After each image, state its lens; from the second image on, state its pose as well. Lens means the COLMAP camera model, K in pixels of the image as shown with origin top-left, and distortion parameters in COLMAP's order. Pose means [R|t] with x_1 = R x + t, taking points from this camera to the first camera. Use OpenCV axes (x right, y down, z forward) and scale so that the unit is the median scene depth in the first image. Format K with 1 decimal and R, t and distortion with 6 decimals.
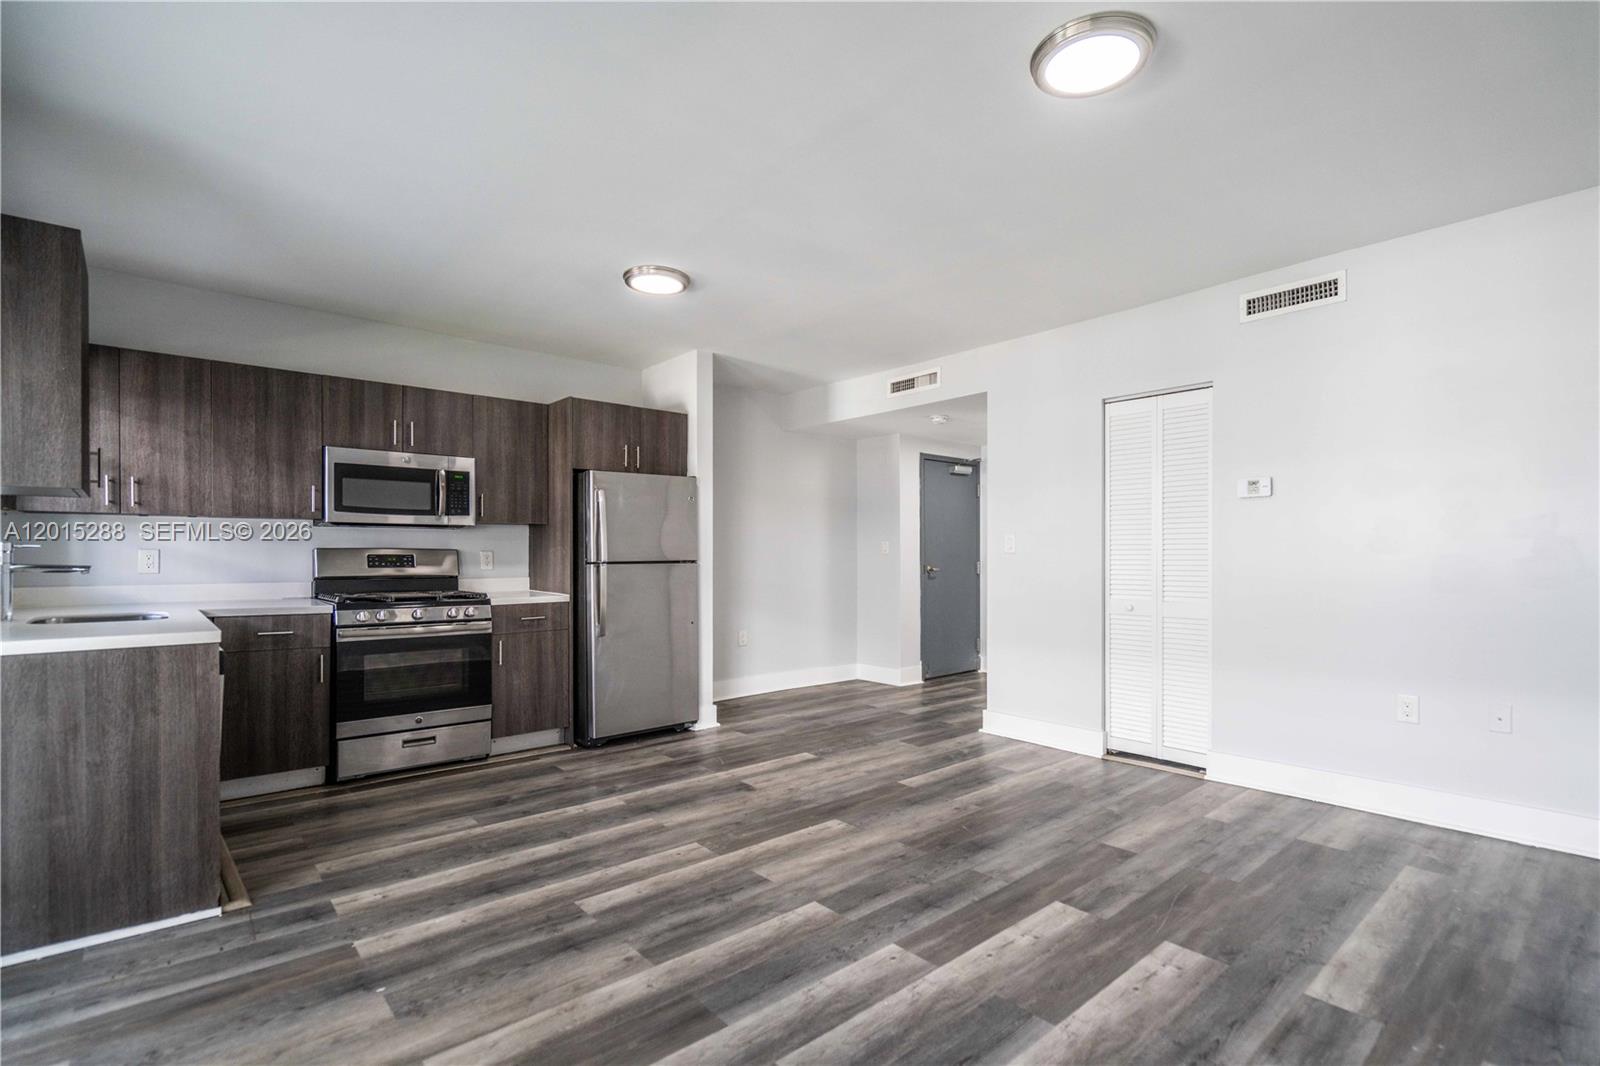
lens RADIAL K [[736.1, 0, 800.0], [0, 736.1, 533.0], [0, 0, 1]] dist [-0.001470, -0.000240]
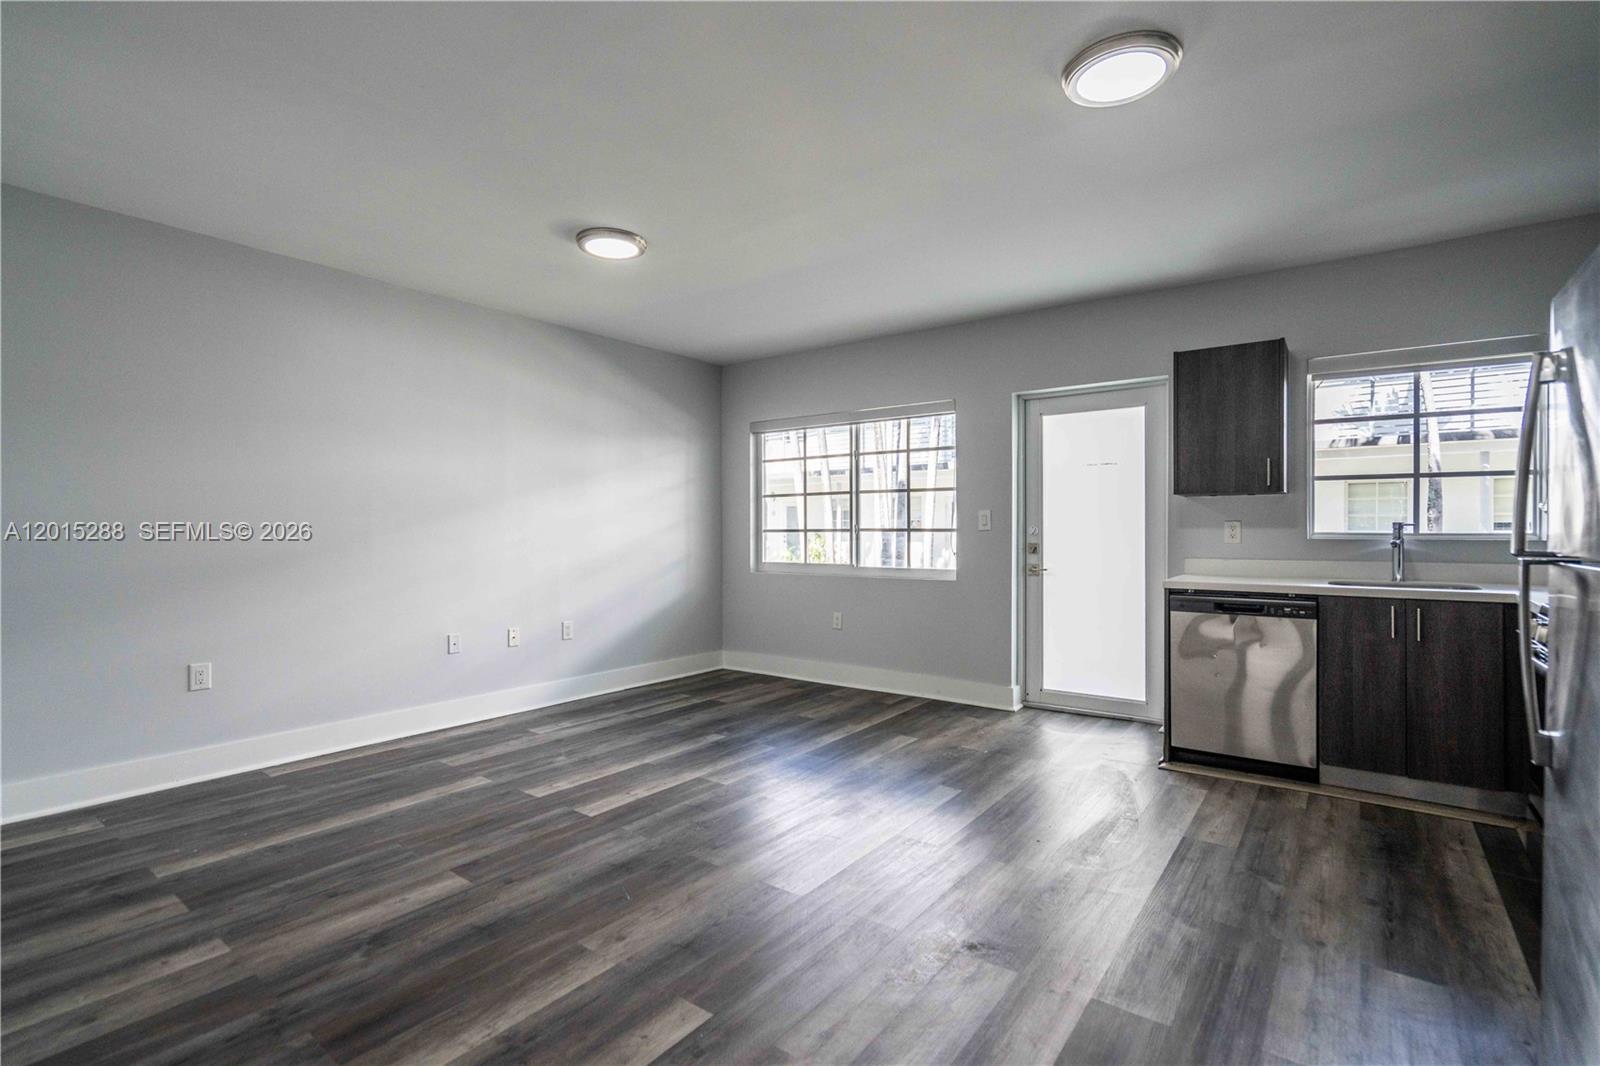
lens RADIAL K [[736.1, 0, 800.0], [0, 736.1, 533.0], [0, 0, 1]] dist [-0.001470, -0.000240]
pose [[-0.975569, 0.002733, -0.219675, 0.279701], [0.007240, 0.999779, -0.019714, 0.058350], [0.219573, -0.020823, -0.975374, 2.284193]]
